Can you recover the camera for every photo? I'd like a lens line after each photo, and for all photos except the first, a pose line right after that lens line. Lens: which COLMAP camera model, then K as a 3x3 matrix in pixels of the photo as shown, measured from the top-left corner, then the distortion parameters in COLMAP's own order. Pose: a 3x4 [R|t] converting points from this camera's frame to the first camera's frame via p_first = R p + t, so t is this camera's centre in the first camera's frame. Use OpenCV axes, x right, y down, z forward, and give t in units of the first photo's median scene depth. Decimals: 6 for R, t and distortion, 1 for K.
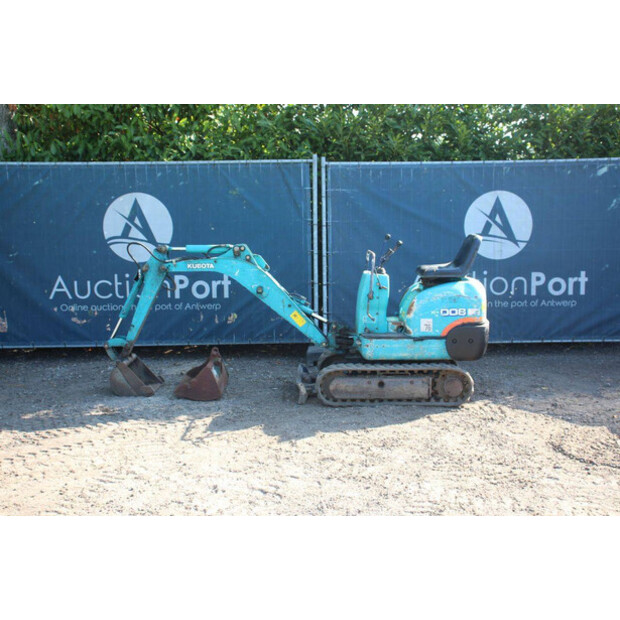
lens RADIAL K [[763.4, 0, 310.0], [0, 763.4, 310.0], [0, 0, 1]] dist [0.011782, 0.035391]
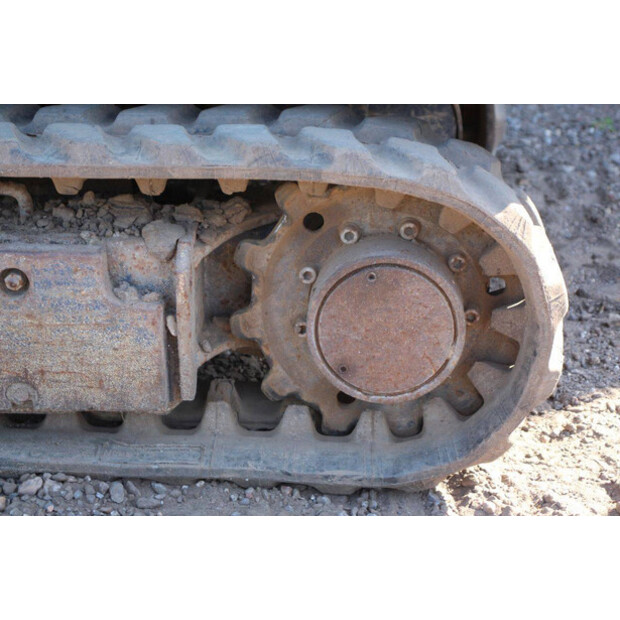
lens RADIAL K [[1455.9, 0, 310.0], [0, 1455.9, 310.0], [0, 0, 1]] dist [0.381492, 0.342493]
pose [[0.999185, 0.021792, -0.033984, 0.173112], [-0.011925, 0.963548, 0.267270, 0.037746], [0.038569, -0.266647, 0.963022, 0.744657]]
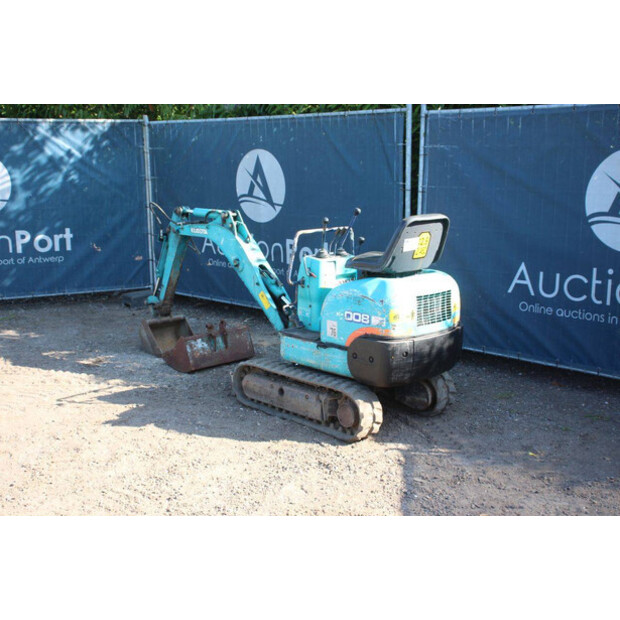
lens RADIAL K [[831.8, 0, 310.0], [0, 831.8, 310.0], [0, 0, 1]] dist [0.034547, 0.100274]
pose [[0.696113, 0.139936, -0.704162, 0.687851], [-0.099236, 0.990160, 0.098670, -0.075726], [0.711041, 0.001193, 0.703150, 0.371828]]
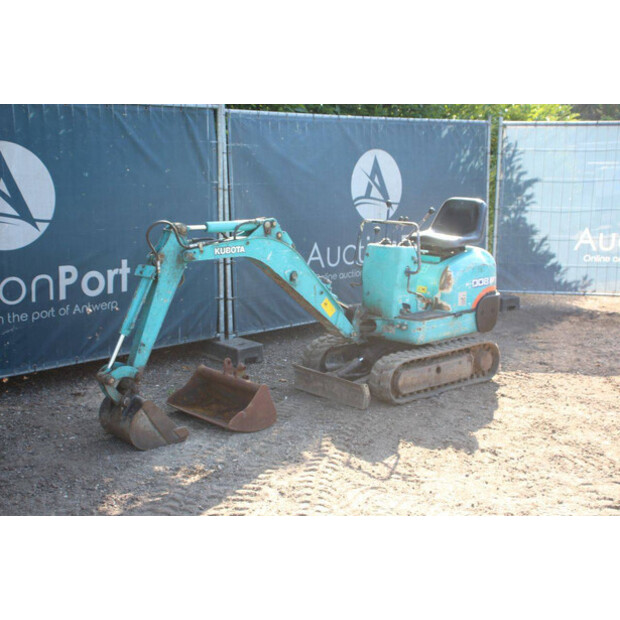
lens RADIAL K [[831.8, 0, 310.0], [0, 831.8, 310.0], [0, 0, 1]] dist [0.034547, 0.100274]
pose [[0.735947, -0.110182, 0.668013, -0.621284], [0.079015, 0.993904, 0.076884, -0.055545], [-0.672412, -0.003799, 0.740167, 0.358705]]
